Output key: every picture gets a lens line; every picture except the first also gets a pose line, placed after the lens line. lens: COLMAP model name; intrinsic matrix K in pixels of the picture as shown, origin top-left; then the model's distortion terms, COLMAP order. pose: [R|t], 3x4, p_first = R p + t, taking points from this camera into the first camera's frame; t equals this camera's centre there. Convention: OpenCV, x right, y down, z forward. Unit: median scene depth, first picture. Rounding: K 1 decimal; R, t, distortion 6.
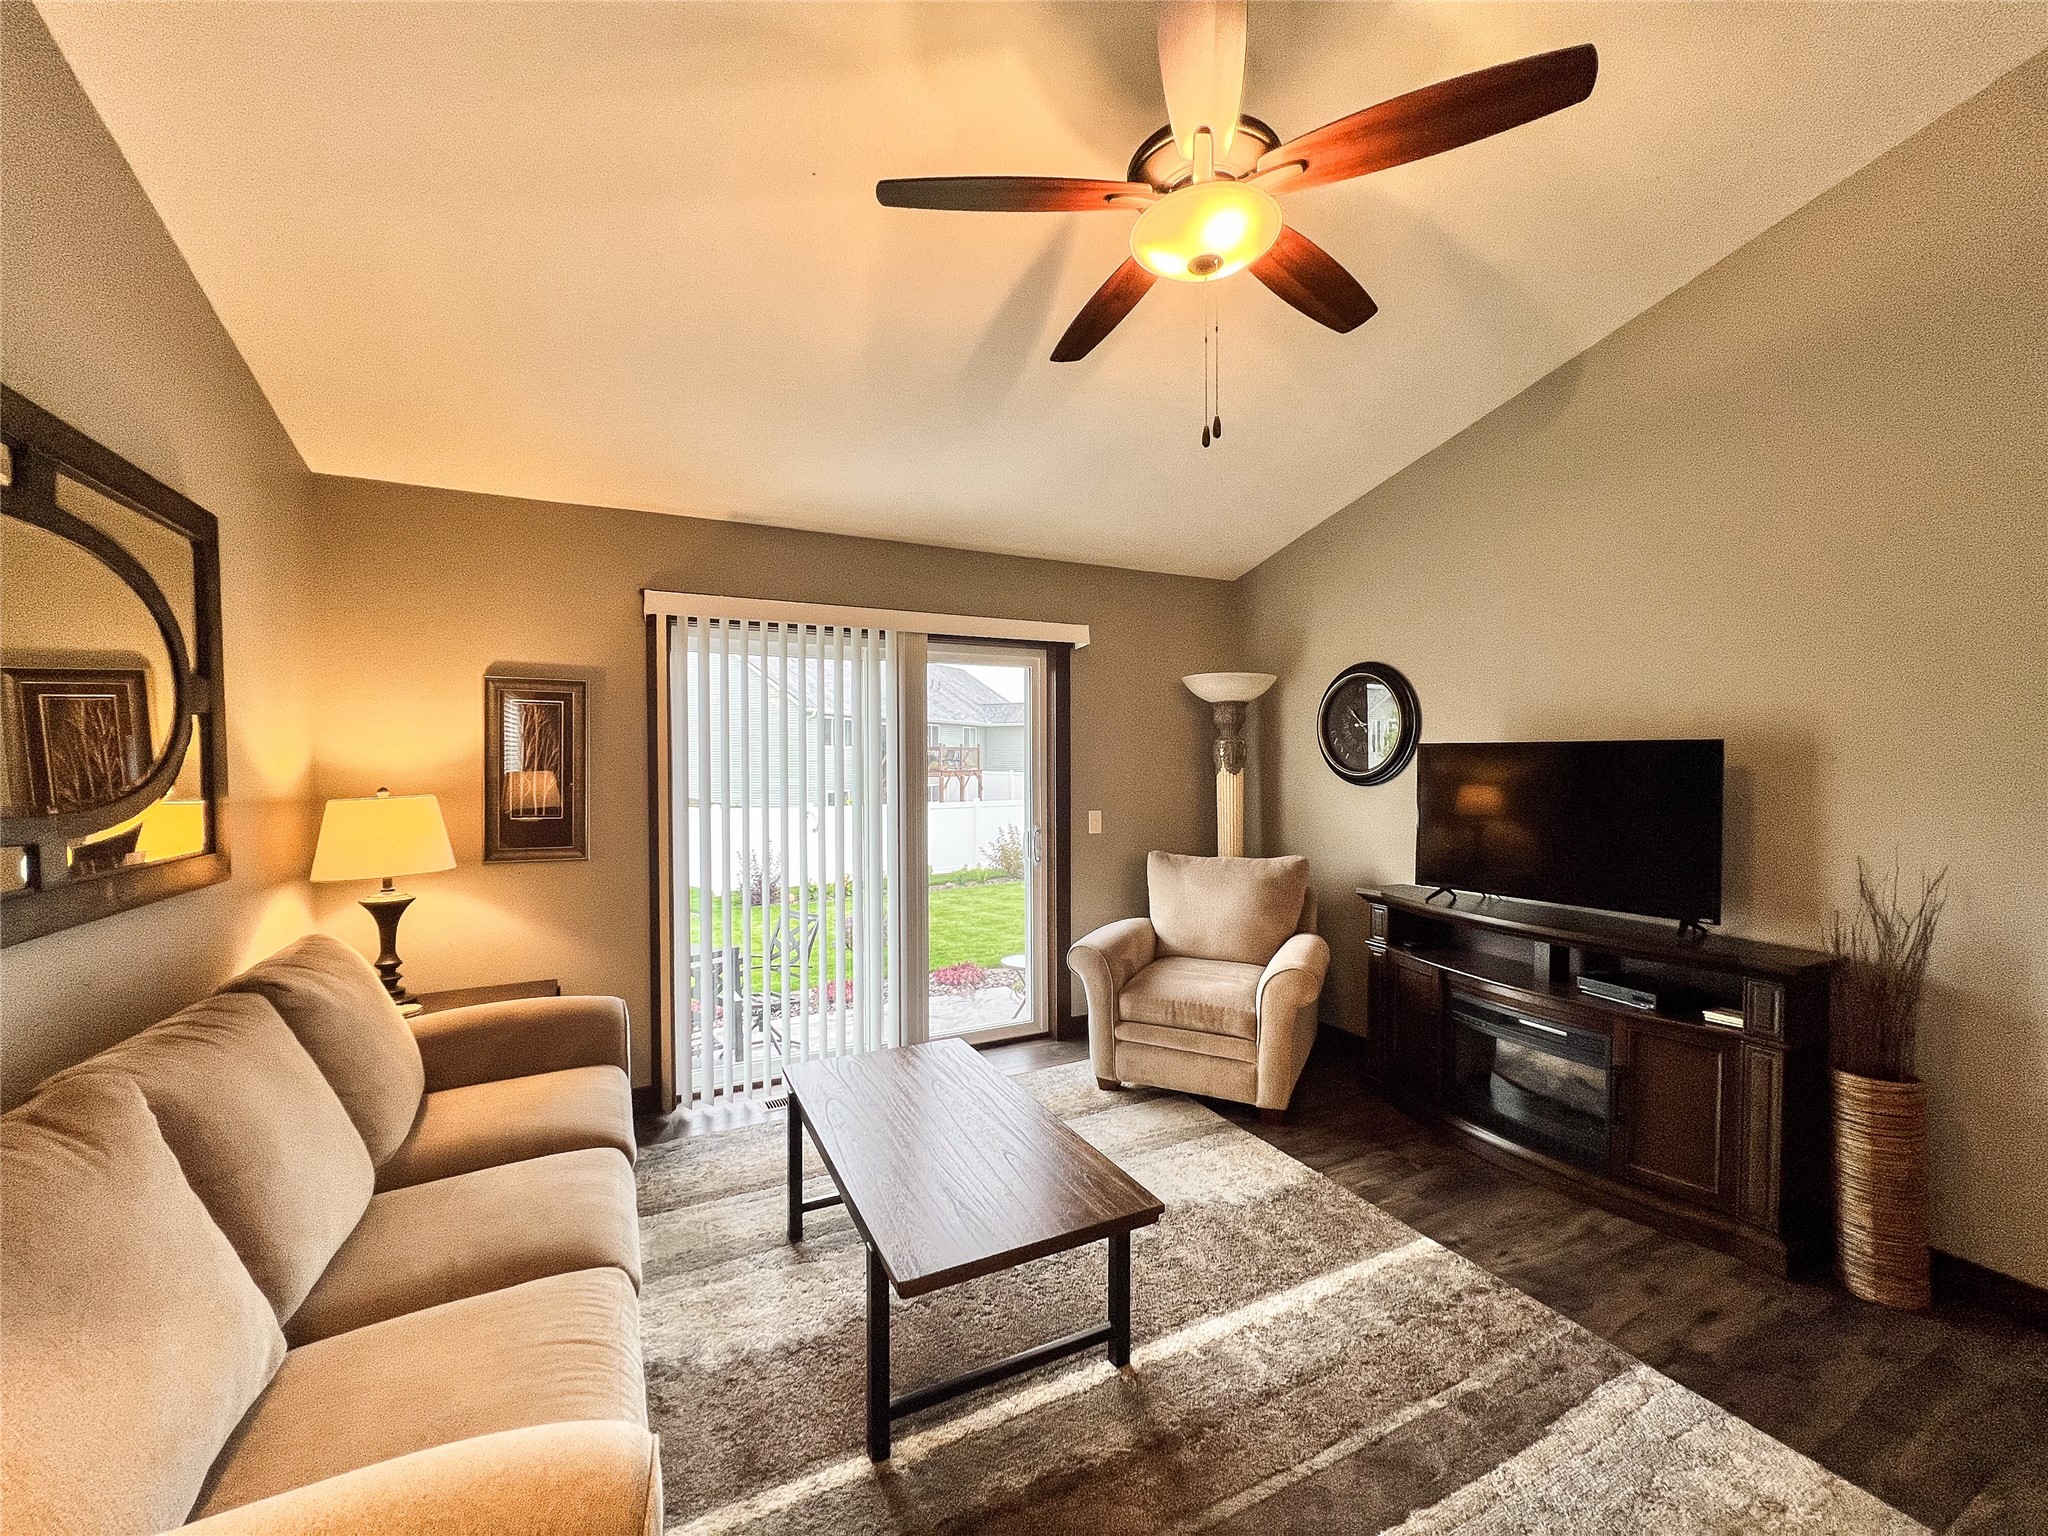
lens RADIAL K [[825.4, 0, 1025.5], [0, 825.4, 775.0], [0, 0, 1]] dist [-0.005464, 0.000549]
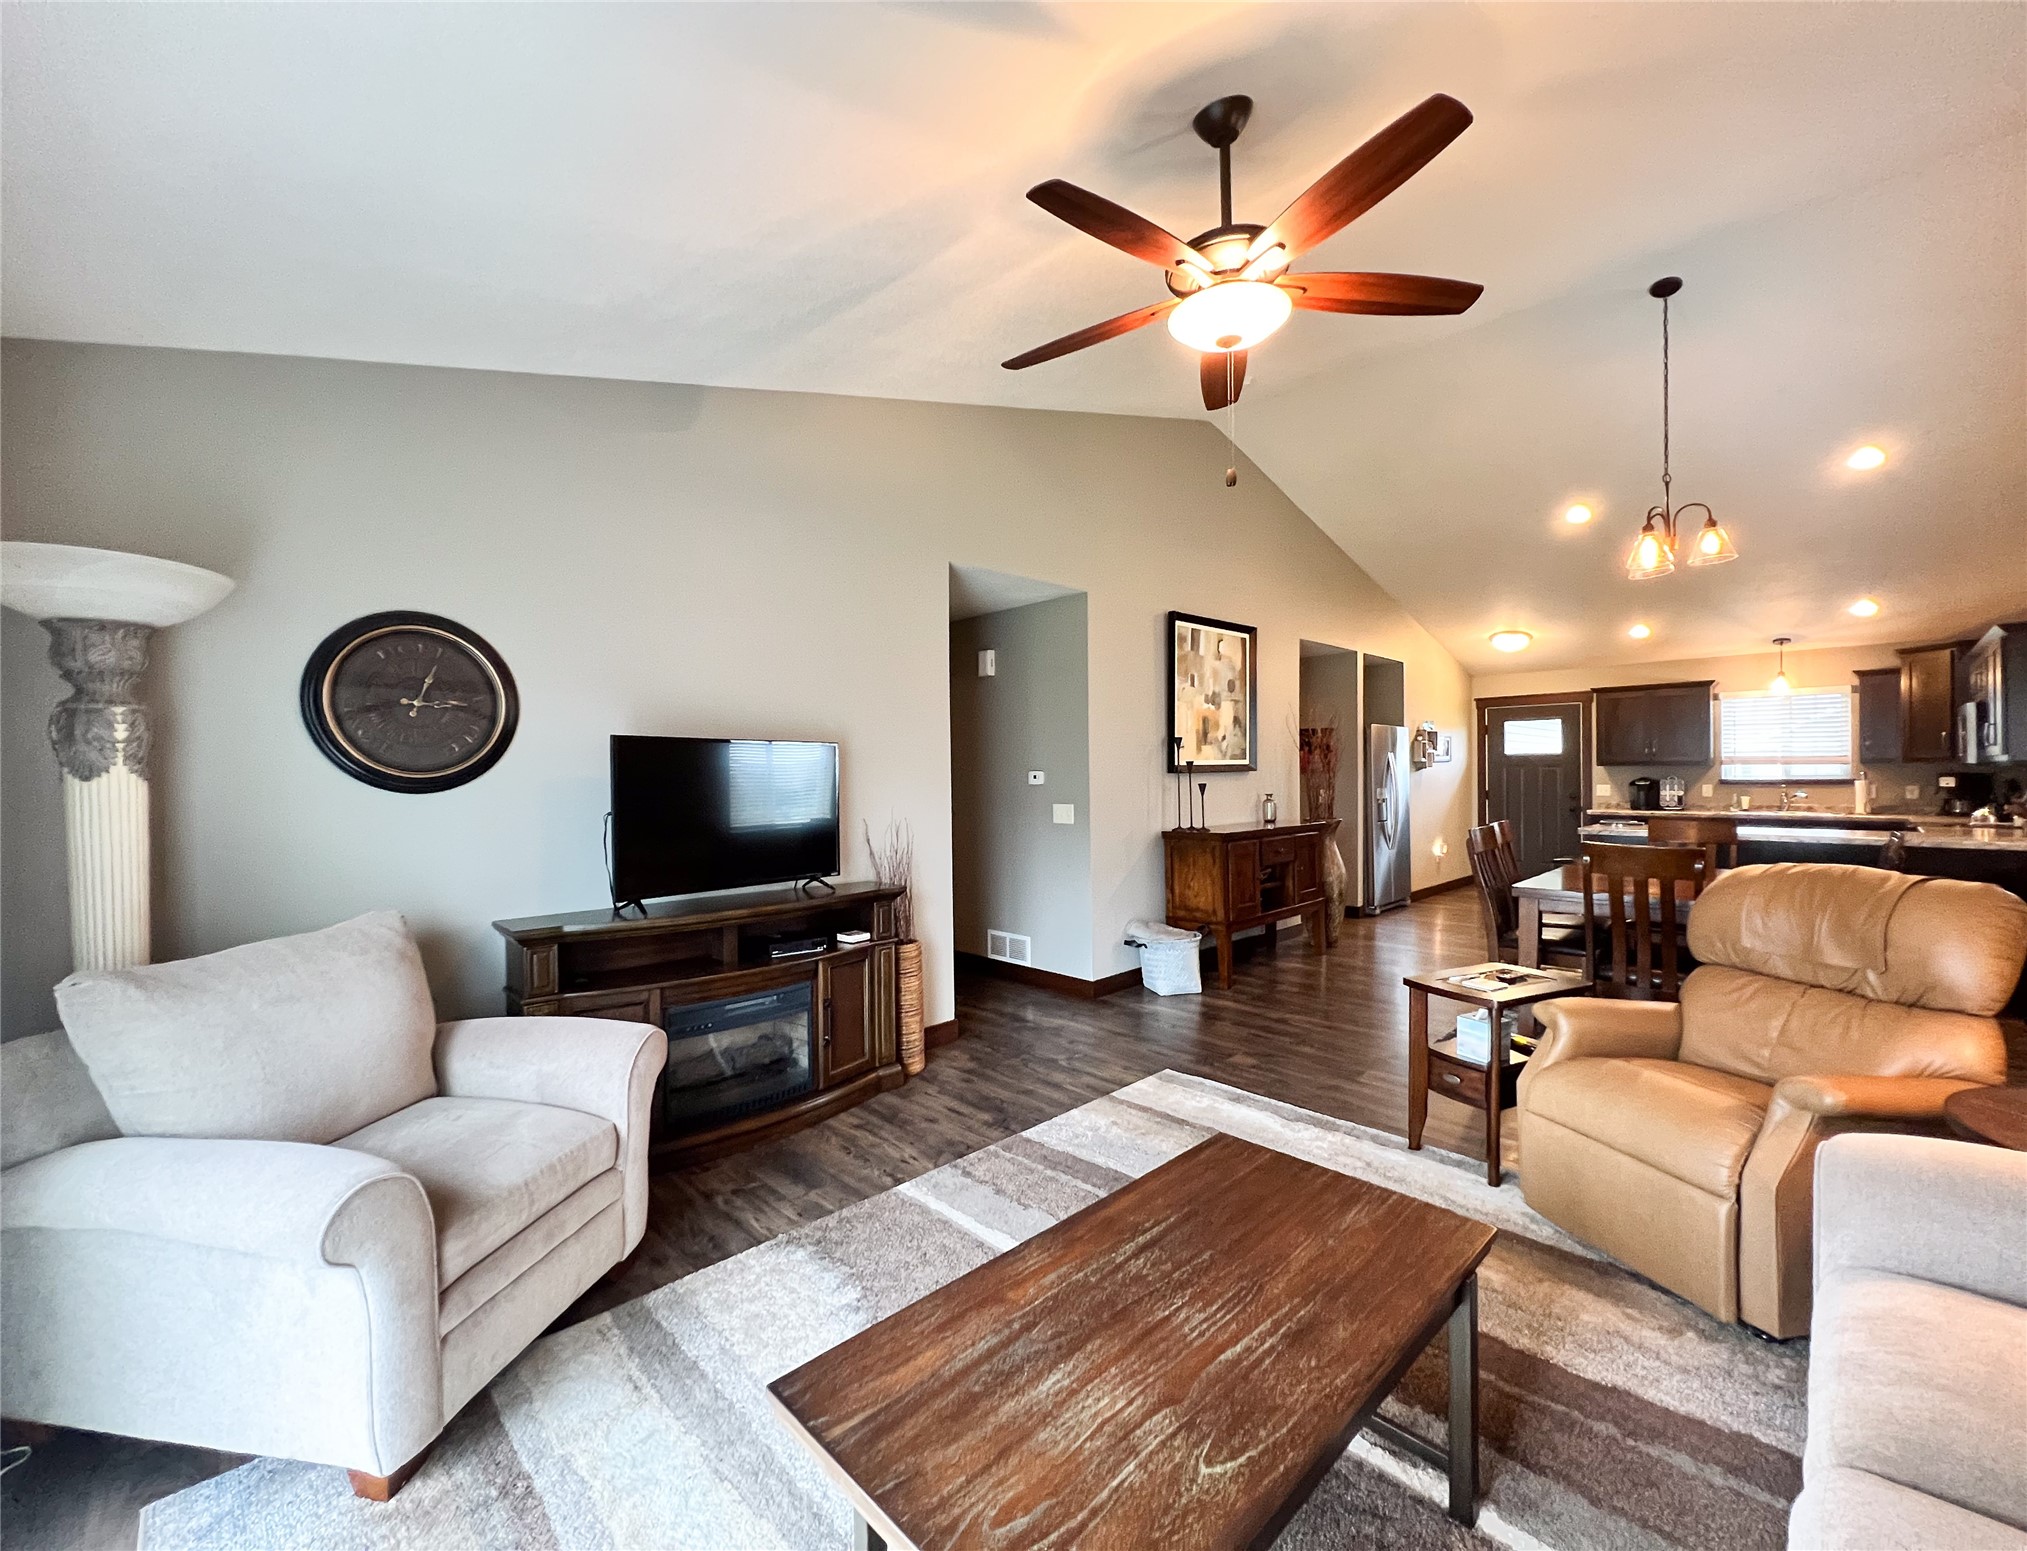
lens RADIAL K [[854.5, 0, 976.9], [0, 854.5, 782.5], [0, 0, 1]] dist [-0.003730, 0.002204]
pose [[-0.292978, -0.001236, 0.956118, -0.474353], [0.029978, 0.999496, 0.010478, 0.012890], [-0.955649, 0.031732, -0.292793, 0.920121]]
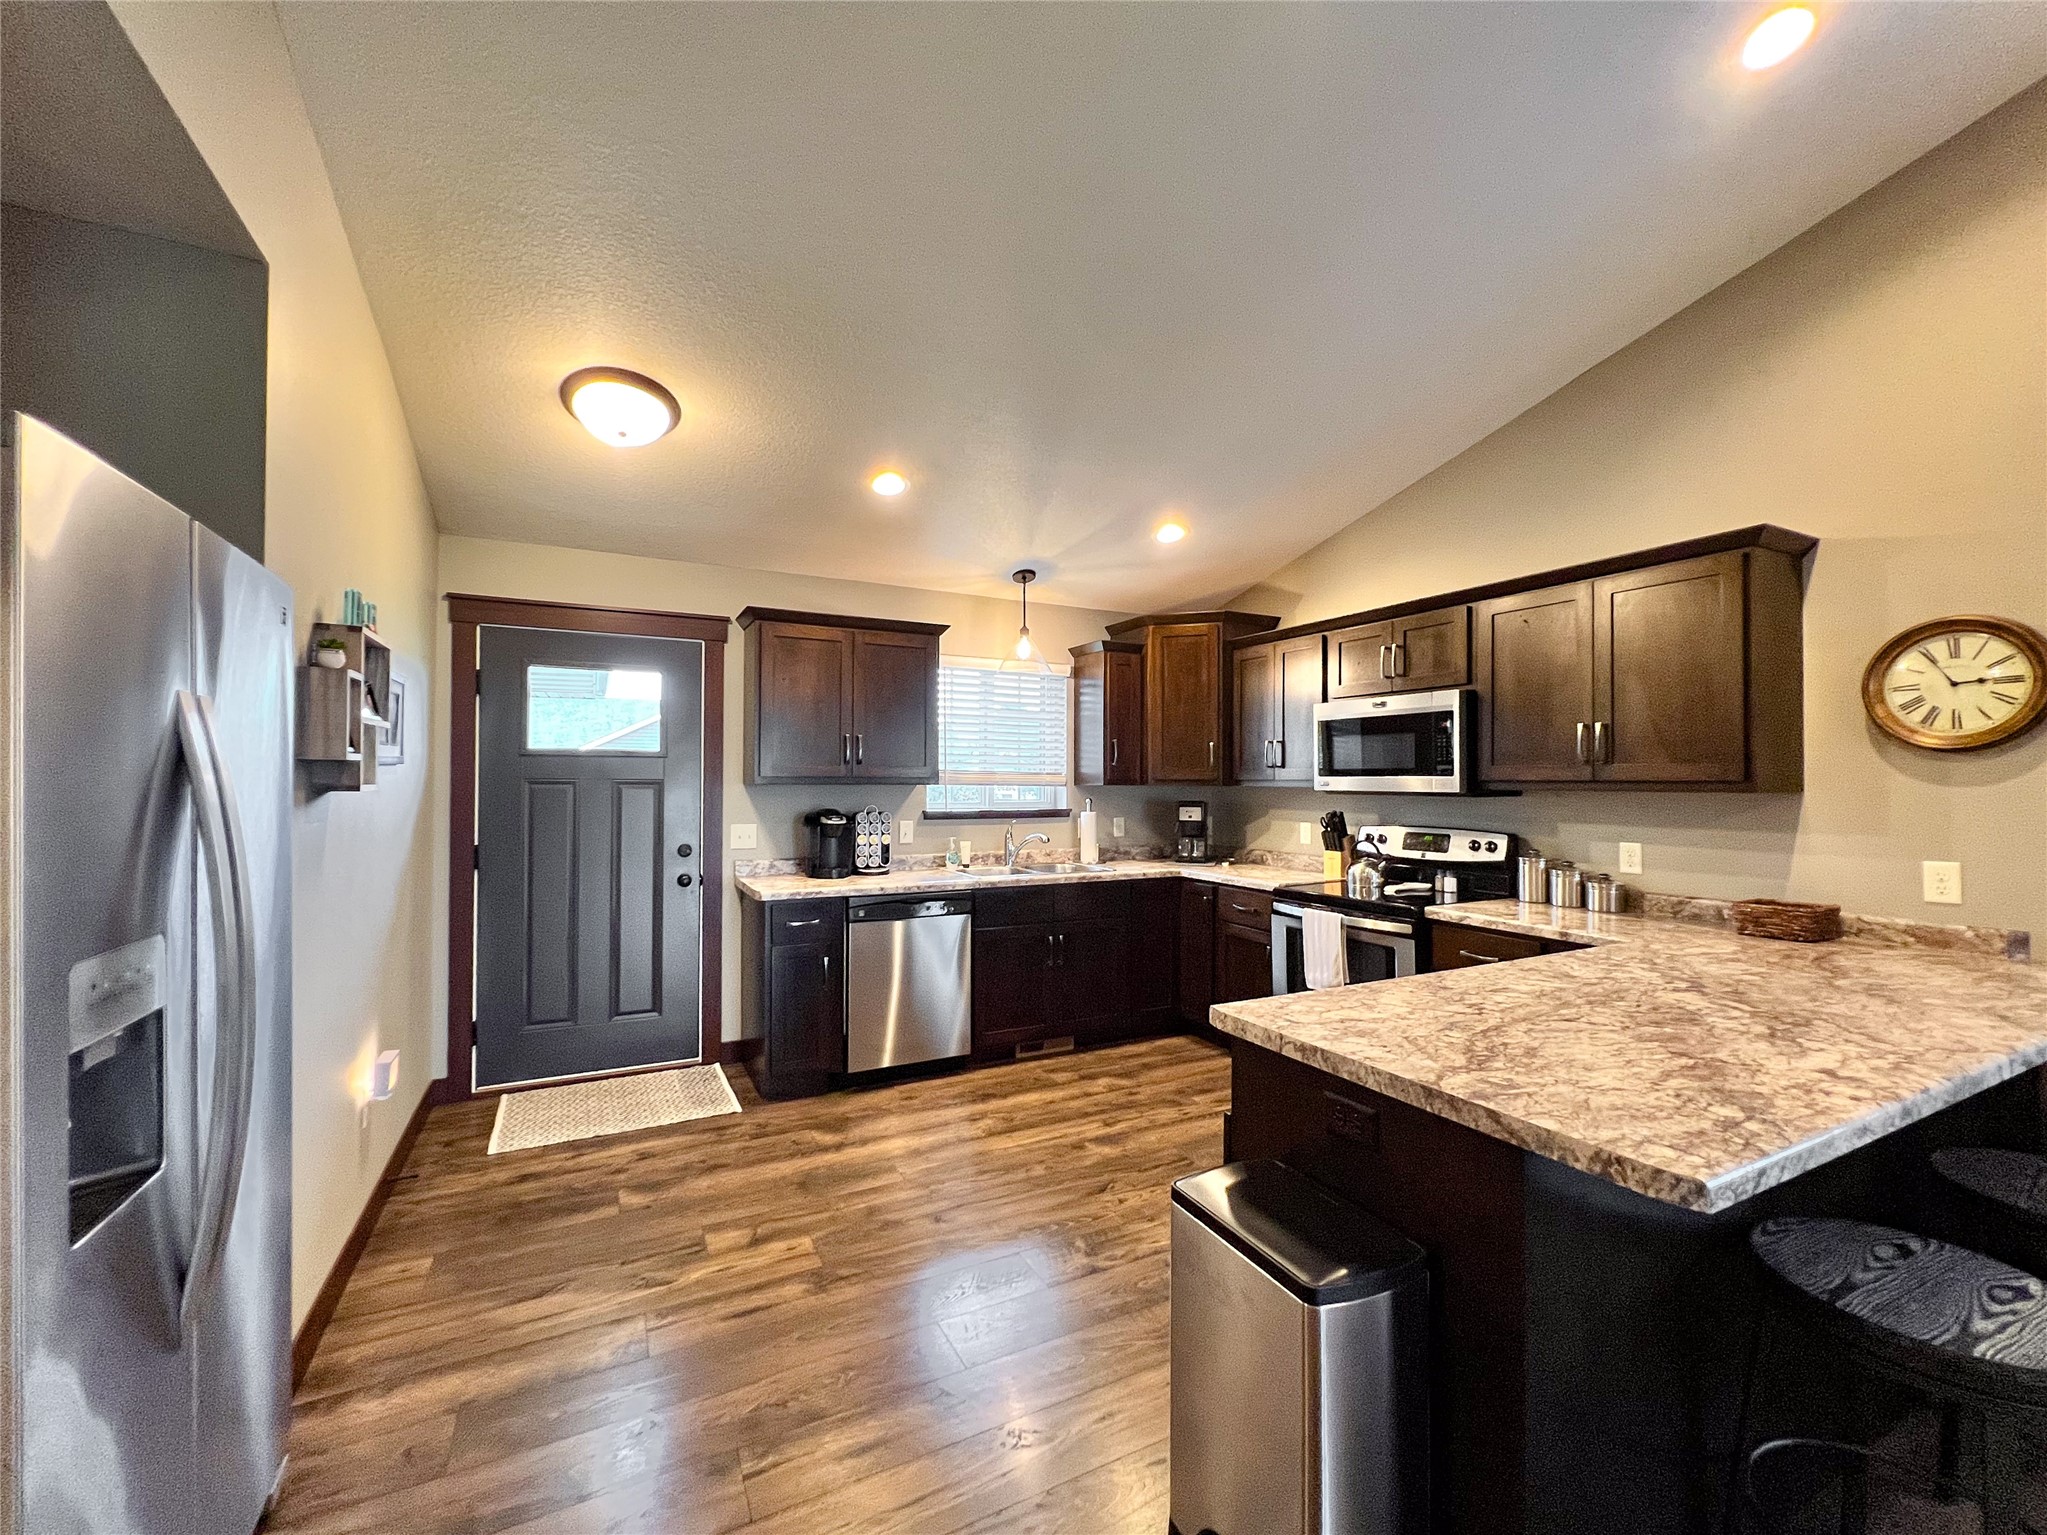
lens RADIAL K [[825.0, 0, 1026.0], [0, 825.0, 773.9], [0, 0, 1]] dist [-0.005464, 0.000549]
pose [[-0.999847, -0.001058, -0.017477, 1.183745], [-0.001264, 0.999930, 0.011728, 0.019520], [0.017464, 0.011748, -0.999778, -0.597078]]
